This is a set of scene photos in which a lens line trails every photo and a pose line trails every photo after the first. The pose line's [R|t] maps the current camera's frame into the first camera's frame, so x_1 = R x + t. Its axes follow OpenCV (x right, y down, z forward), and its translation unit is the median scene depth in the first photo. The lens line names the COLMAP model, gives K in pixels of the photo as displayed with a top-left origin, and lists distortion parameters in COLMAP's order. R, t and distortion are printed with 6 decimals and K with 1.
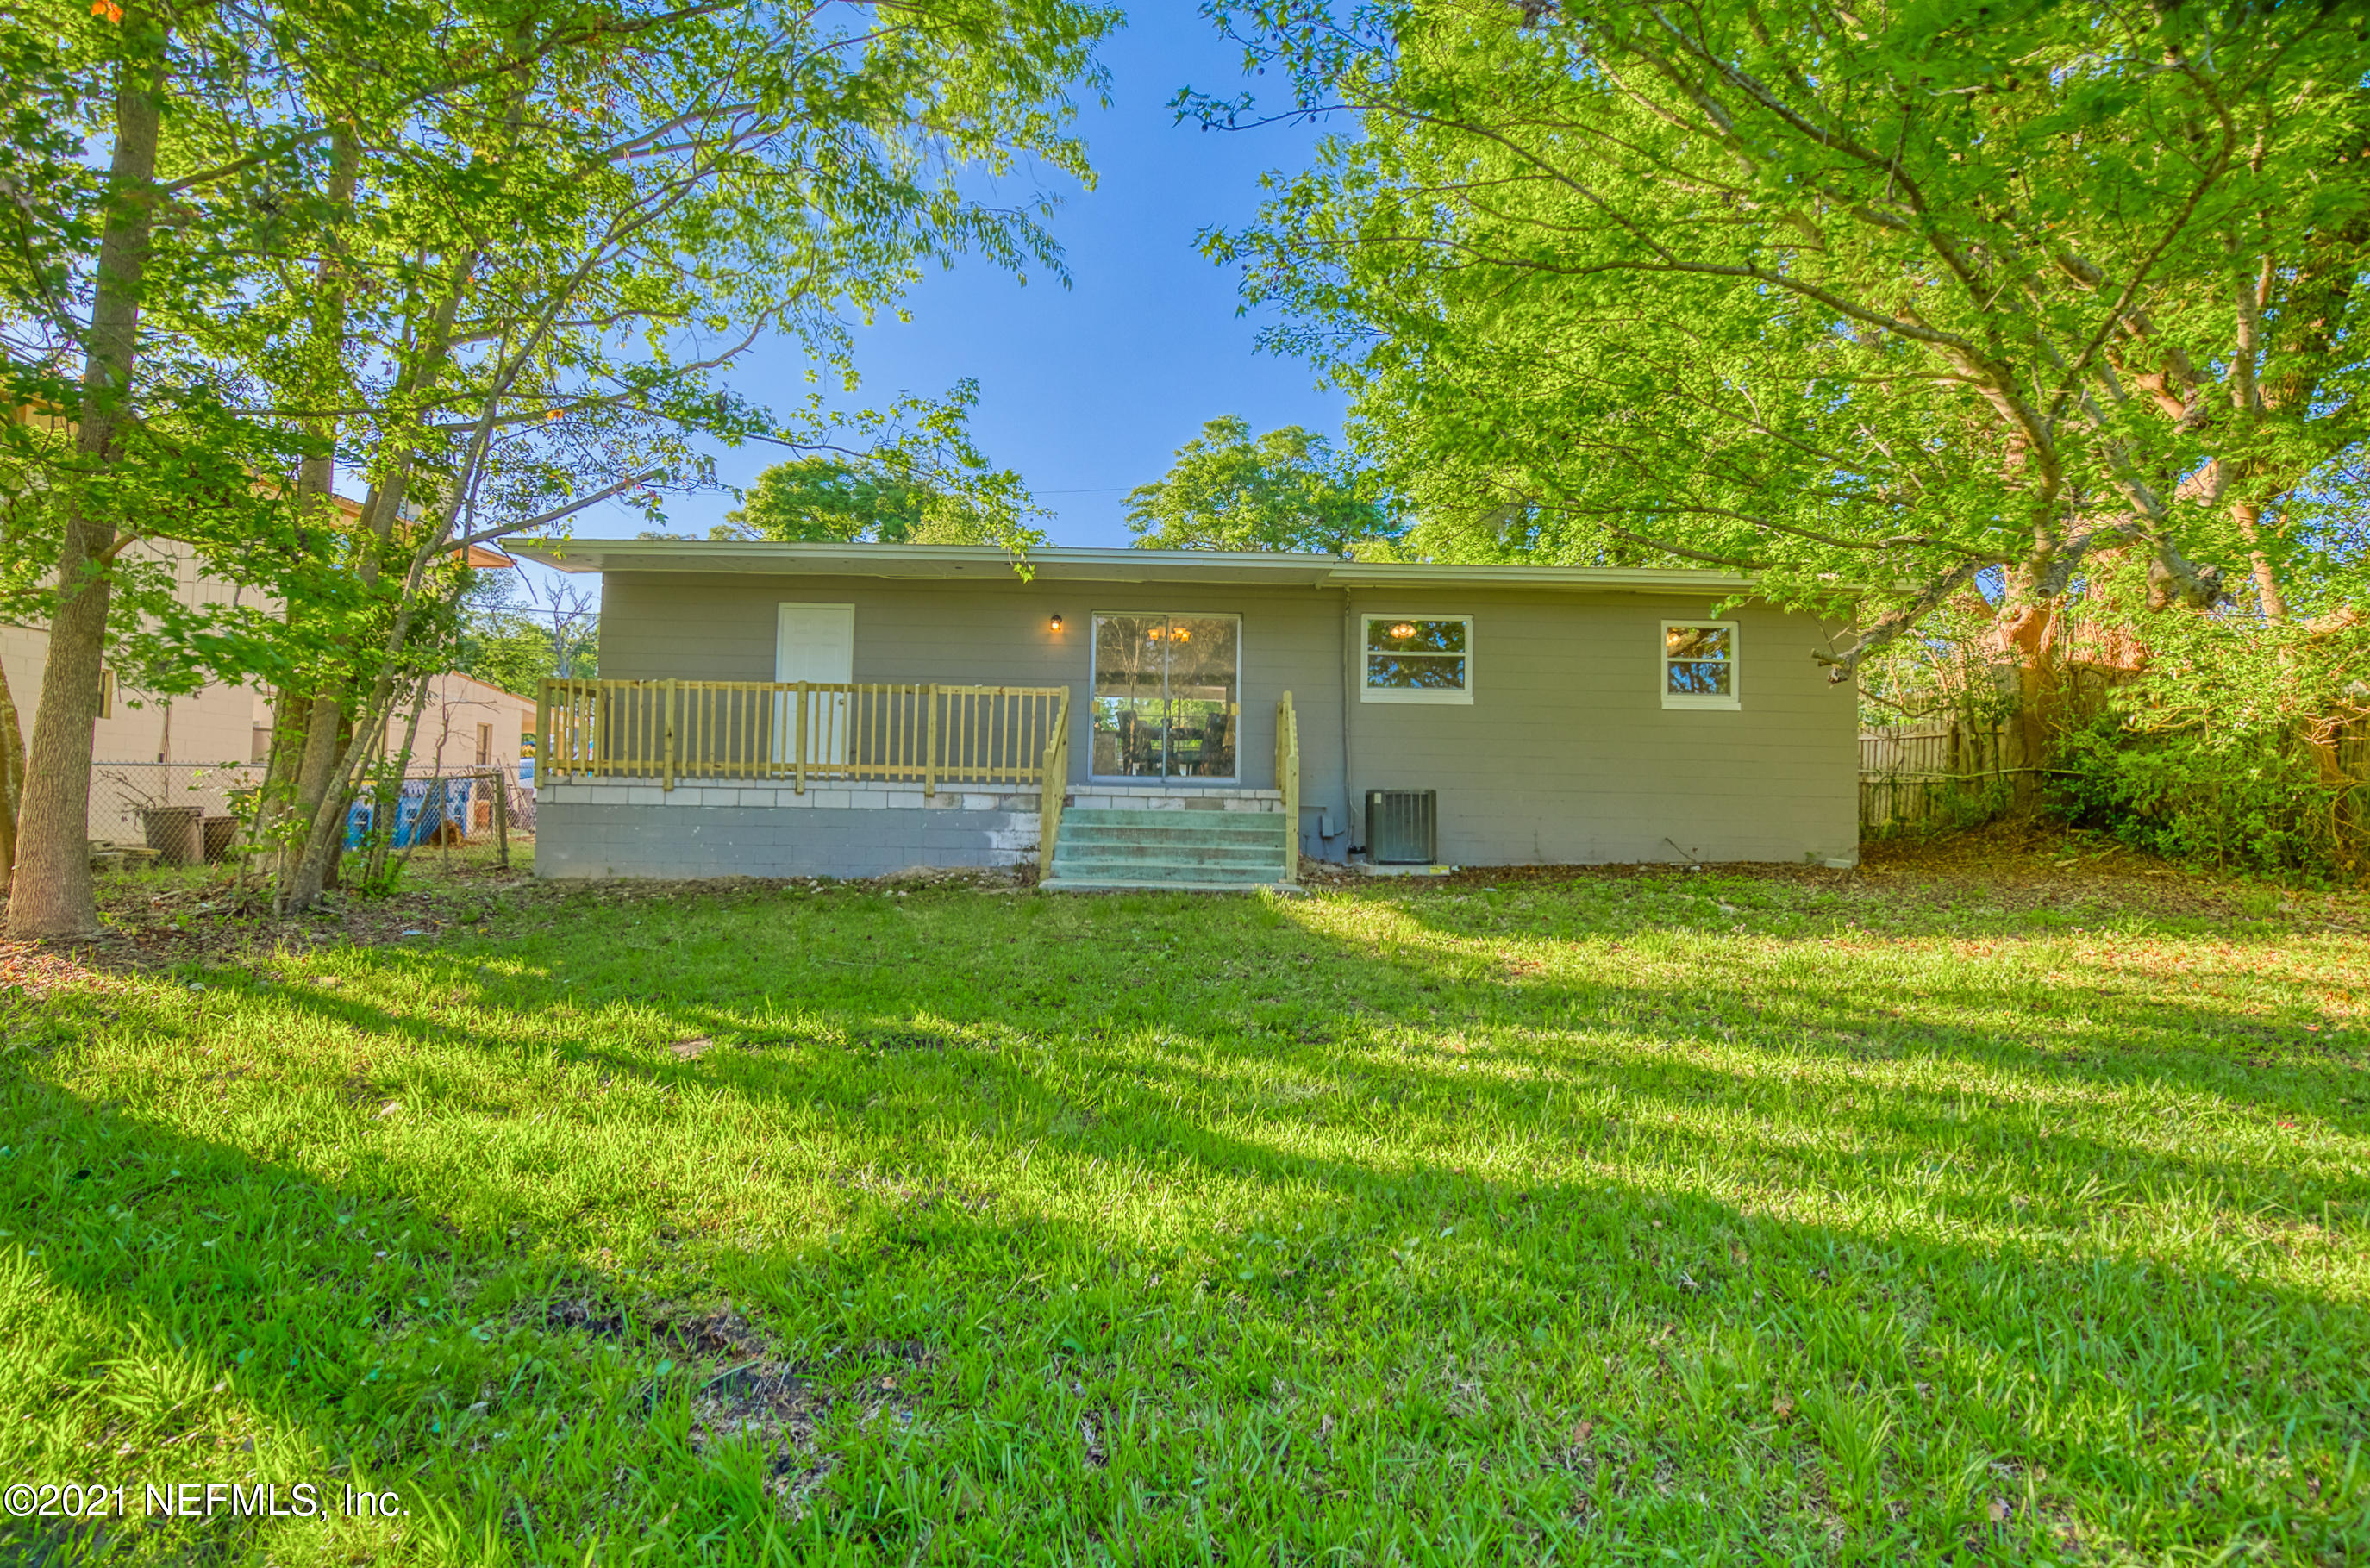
lens RADIAL K [[1093.9, 0, 1192.8], [0, 1093.9, 783.1], [0, 0, 1]] dist [-0.006257, -0.000506]
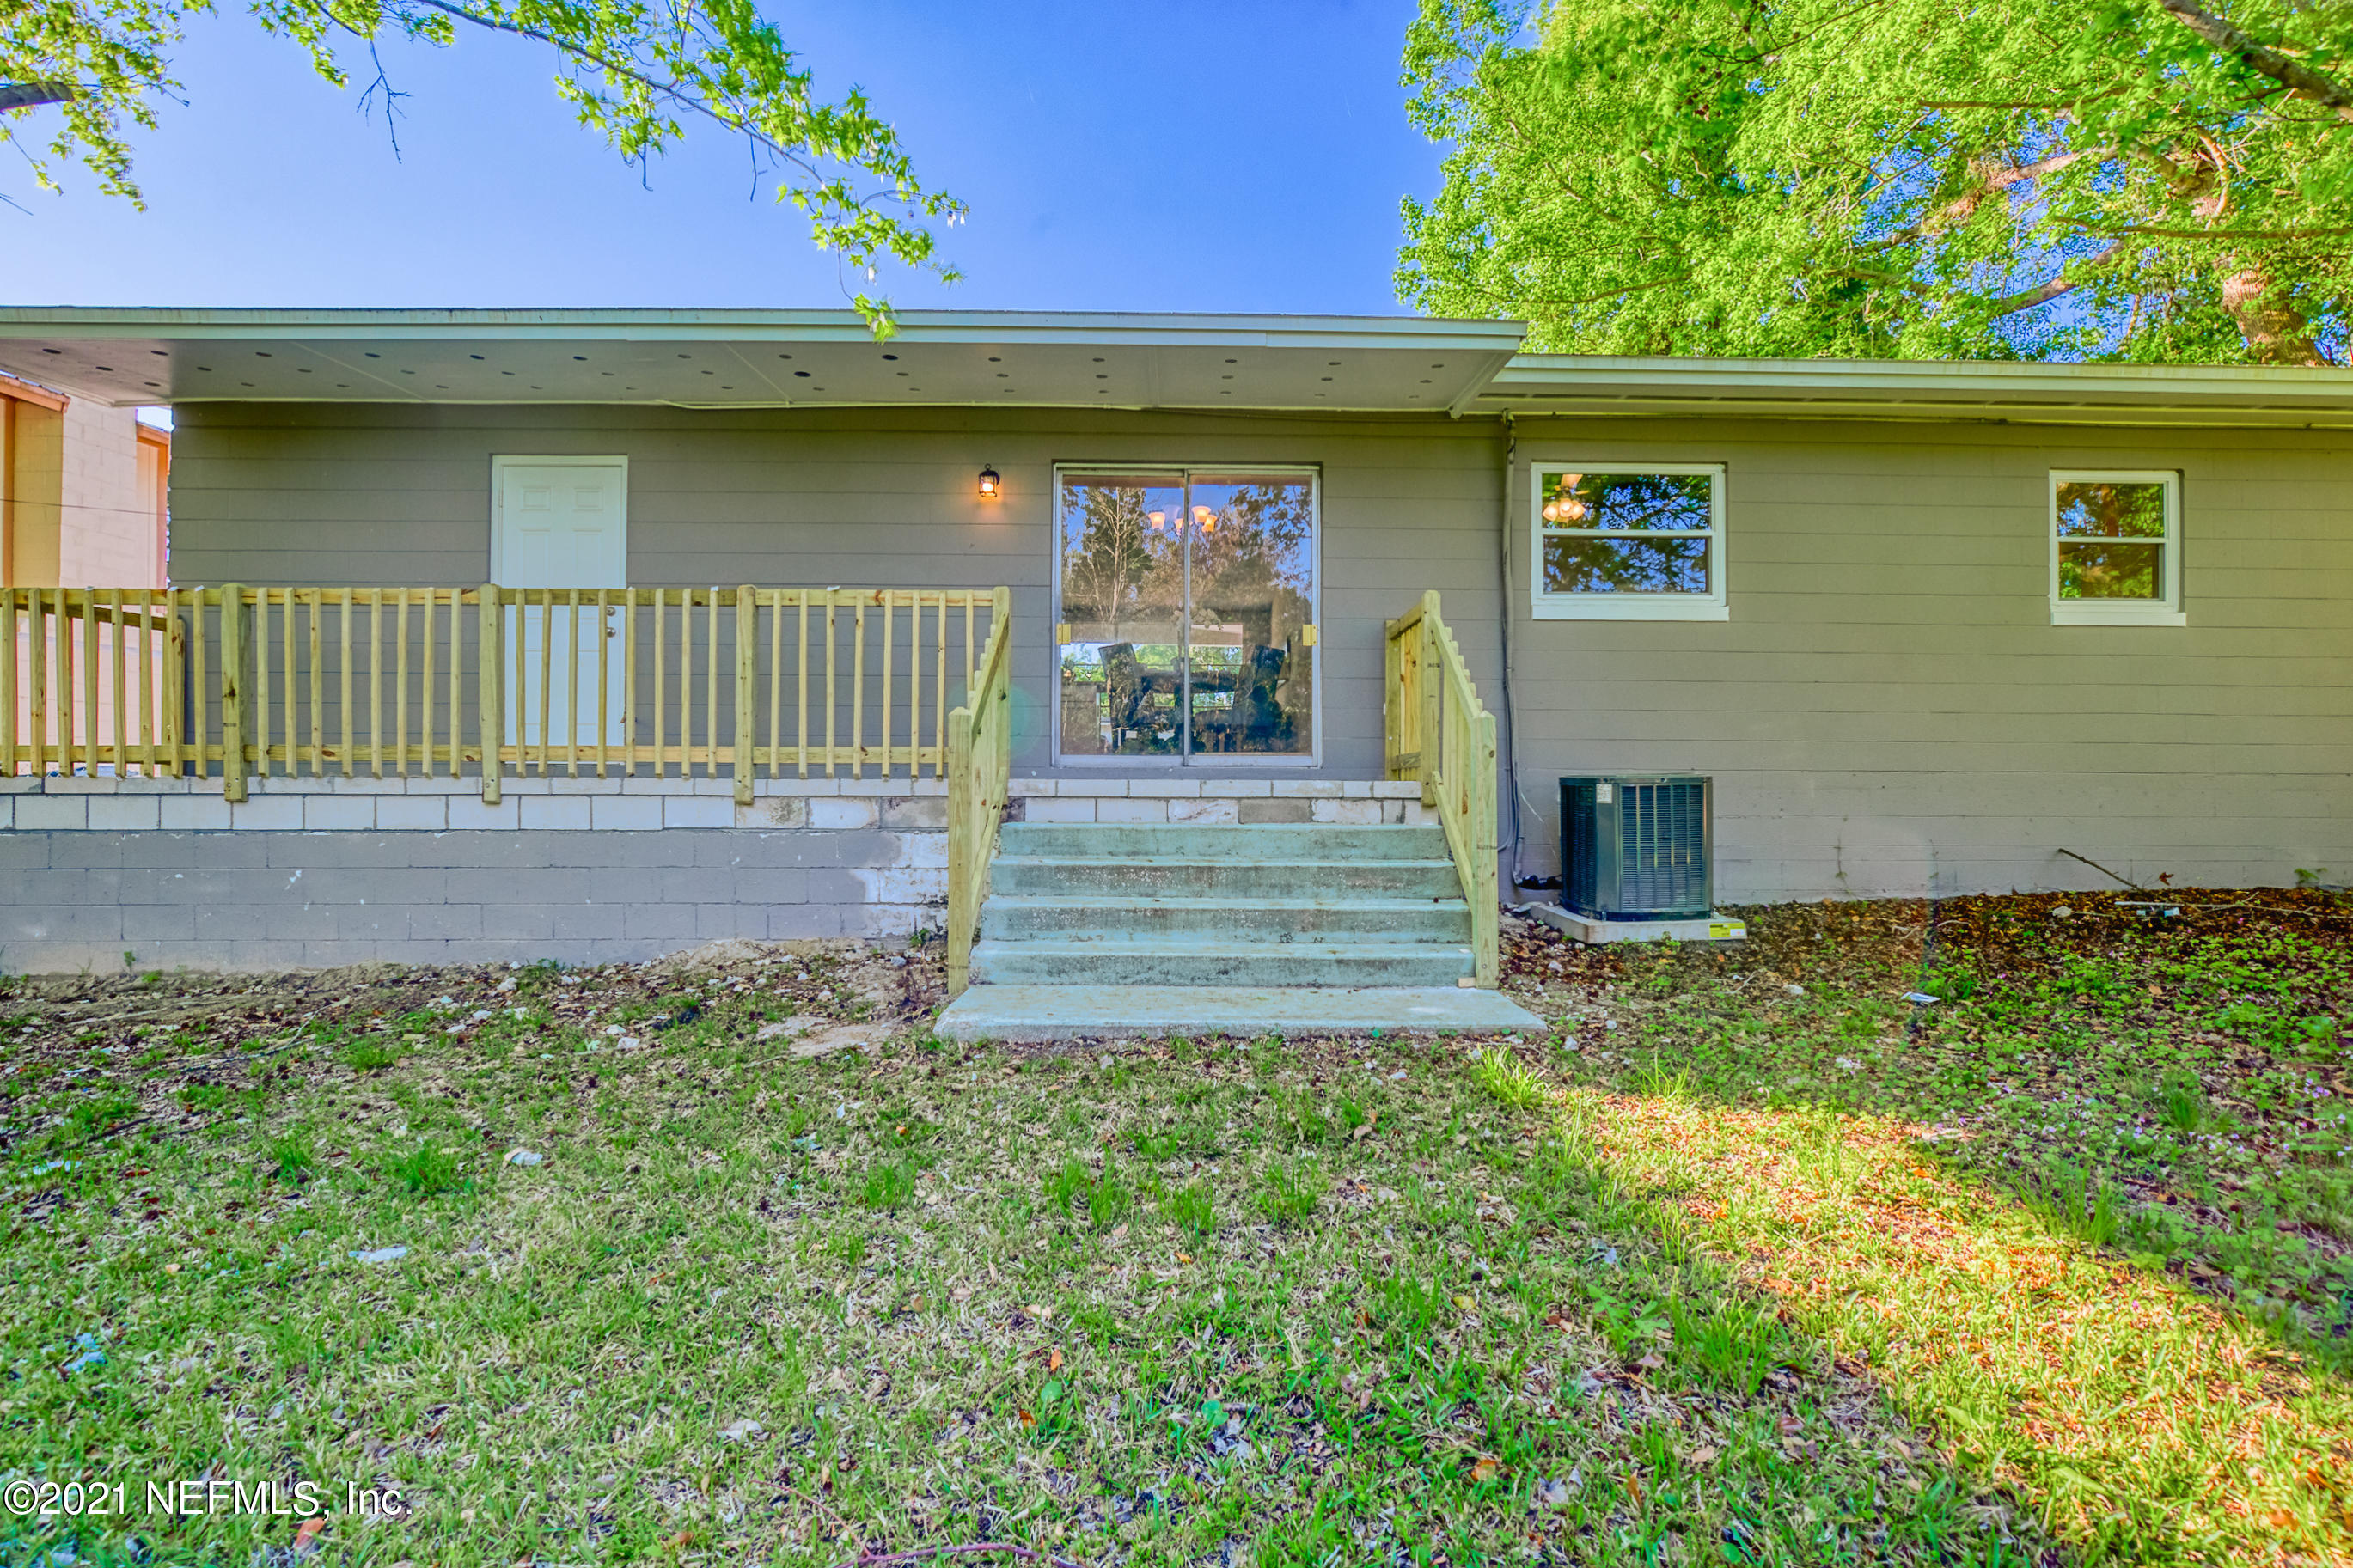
lens RADIAL K [[1086.0, 0, 1169.0], [0, 1086.0, 784.9], [0, 0, 1]] dist [-0.006257, -0.000506]
pose [[0.999863, -0.016195, 0.003316, -0.041147], [0.016073, 0.999299, 0.033818, -0.011181], [-0.003861, -0.033760, 0.999422, 0.486047]]
